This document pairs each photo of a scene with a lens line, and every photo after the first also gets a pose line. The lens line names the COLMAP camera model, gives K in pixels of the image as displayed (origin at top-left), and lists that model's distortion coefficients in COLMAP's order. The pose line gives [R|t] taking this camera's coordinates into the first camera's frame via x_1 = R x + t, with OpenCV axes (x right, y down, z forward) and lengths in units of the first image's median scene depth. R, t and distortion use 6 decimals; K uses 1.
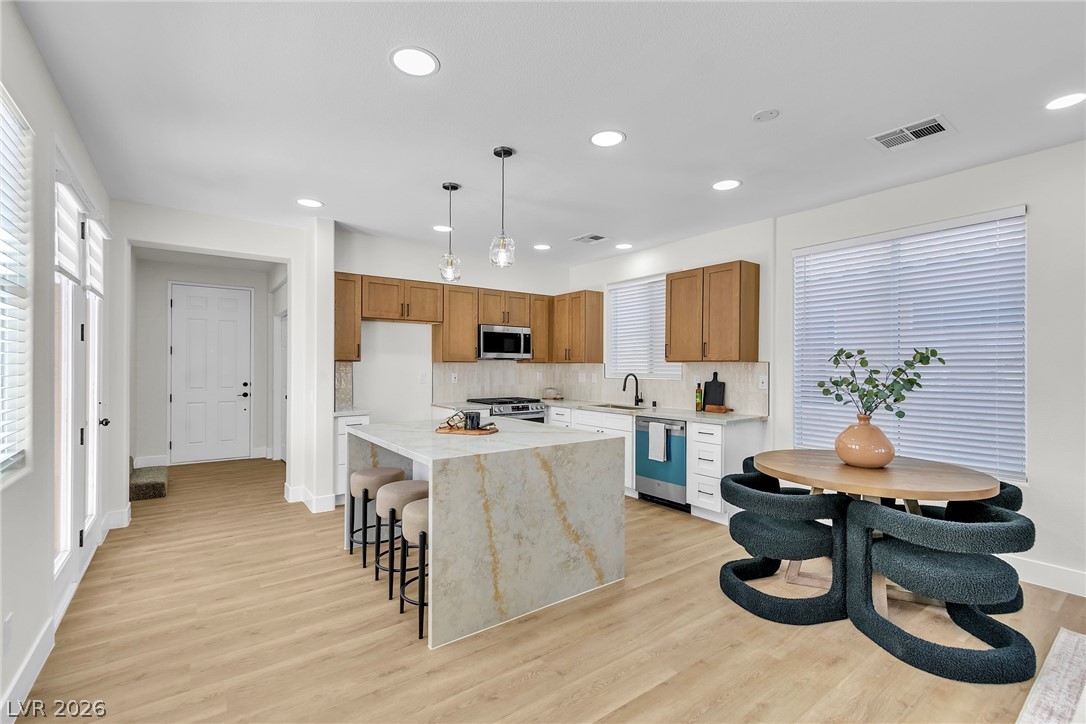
lens RADIAL K [[479.8, 0, 549.3], [0, 479.8, 365.3], [0, 0, 1]] dist [0.003406, -0.001713]
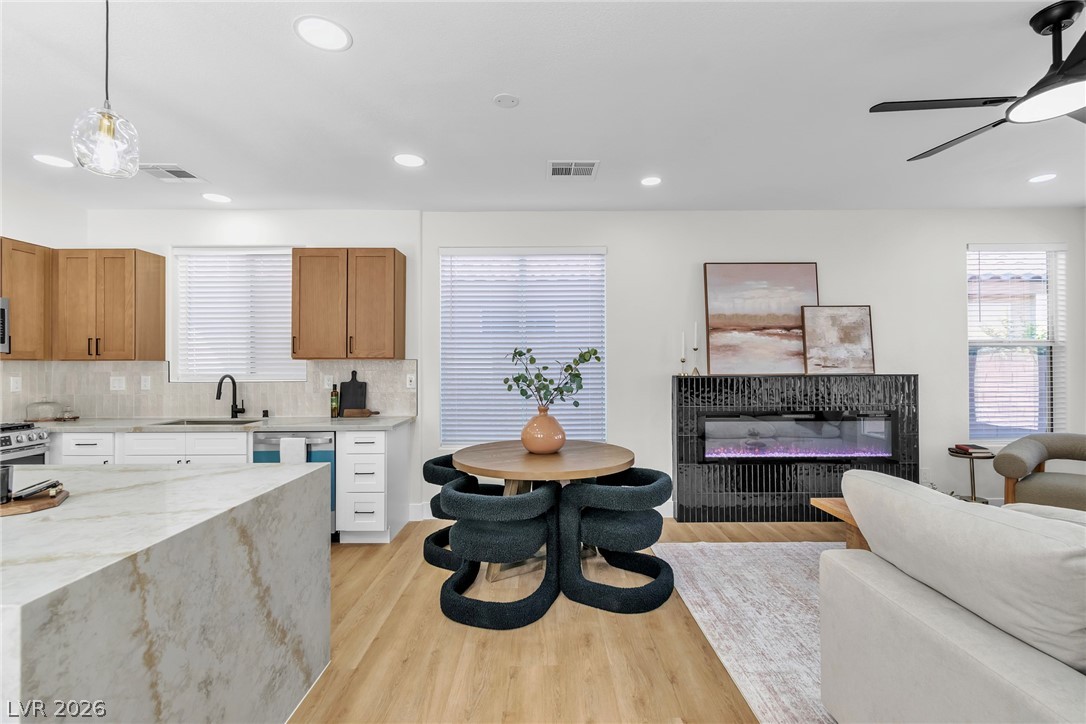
lens RADIAL K [[479.8, 0, 547.0], [0, 479.8, 360.9], [0, 0, 1]] dist [0.003406, -0.001713]
pose [[0.596189, -0.001139, 0.802843, -0.150373], [0.004250, 0.999989, -0.001737, -0.000935], [-0.802833, 0.004447, 0.596187, 0.207494]]
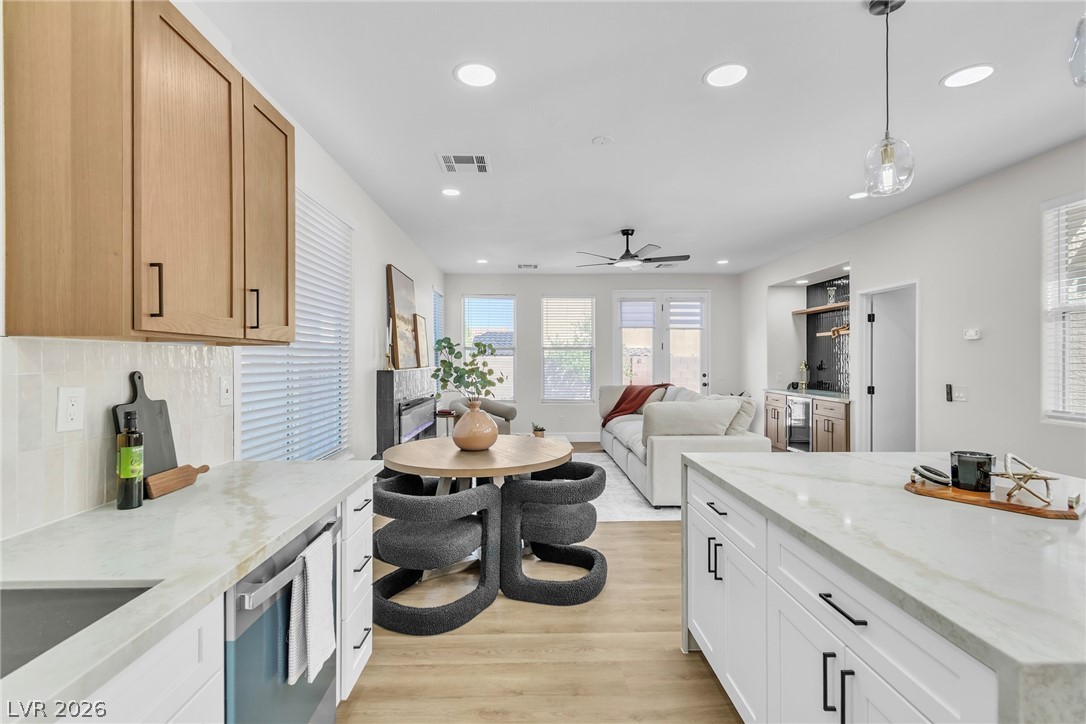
lens RADIAL K [[501.9, 0, 542.4], [0, 501.9, 357.8], [0, 0, 1]] dist [0.004155, -0.001807]
pose [[-0.819190, -0.000692, 0.573521, -0.073032], [-0.003919, 0.999983, -0.004391, 0.005647], [-0.573508, -0.005845, -0.819179, 1.165320]]
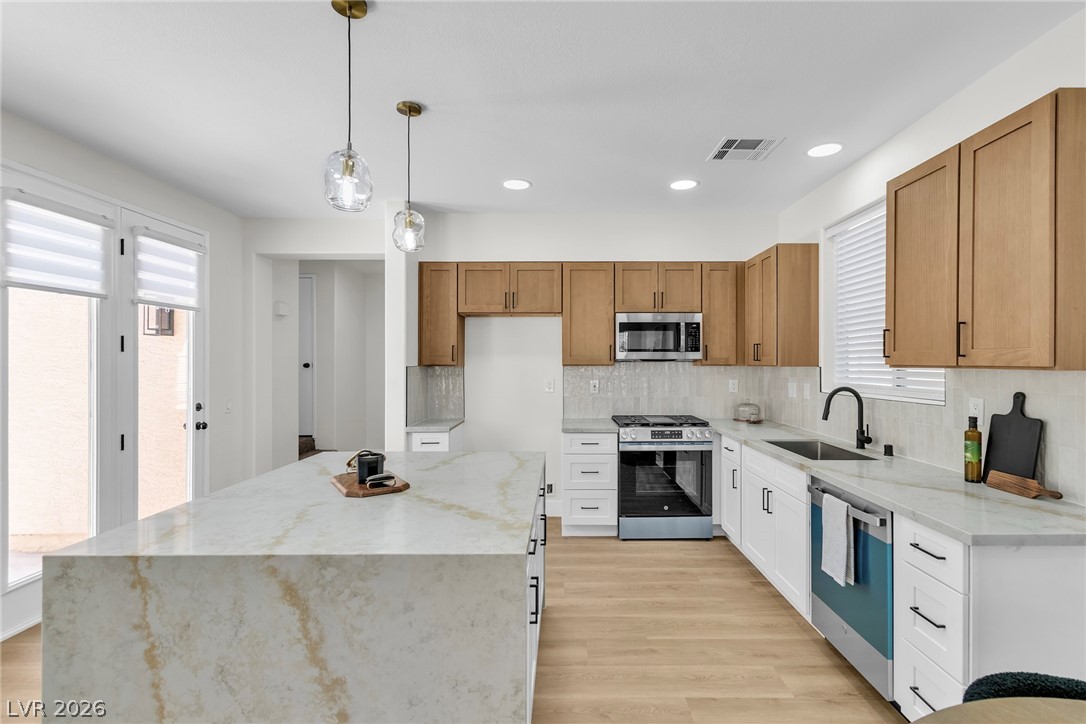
lens RADIAL K [[501.9, 0, 566.2], [0, 501.9, 362.4], [0, 0, 1]] dist [0.004155, -0.001807]
pose [[0.804375, -0.004316, -0.594106, 0.301308], [0.005224, 0.999986, -0.000193, -0.014032], [0.594098, -0.002948, 0.804387, 0.442570]]
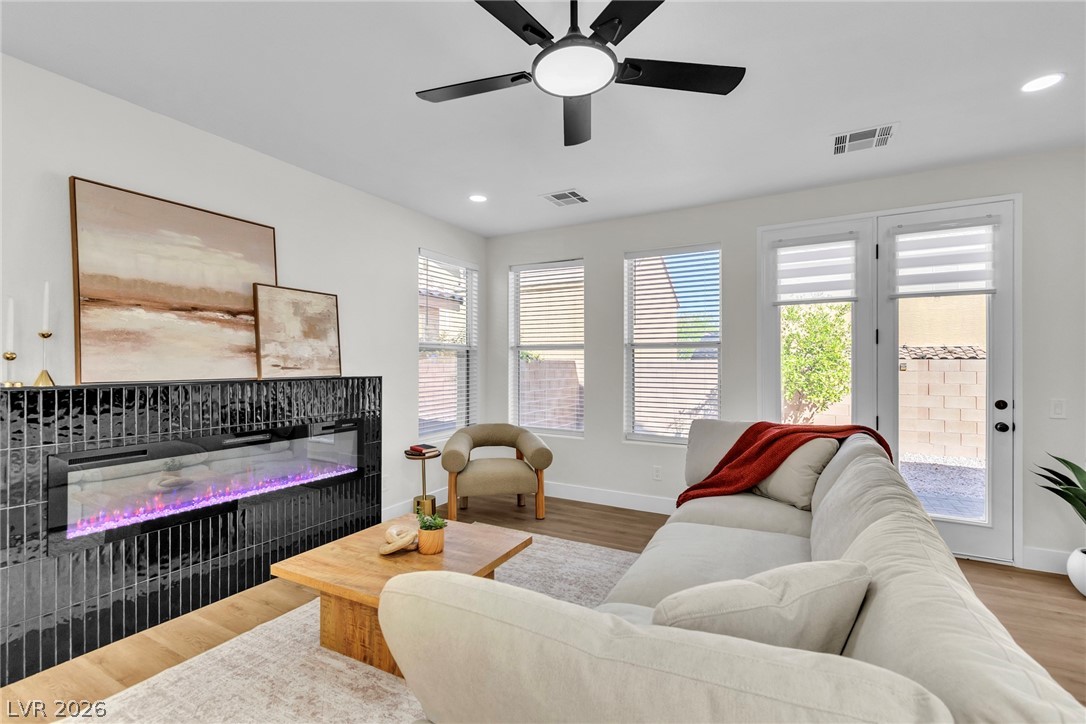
lens RADIAL K [[479.8, 0, 545.6], [0, 479.8, 362.4], [0, 0, 1]] dist [0.003406, -0.001713]
pose [[-0.411134, -0.001849, 0.911573, 0.112245], [-0.006161, 0.999981, -0.000750, 0.000830], [-0.911554, -0.005925, -0.411137, 0.268497]]
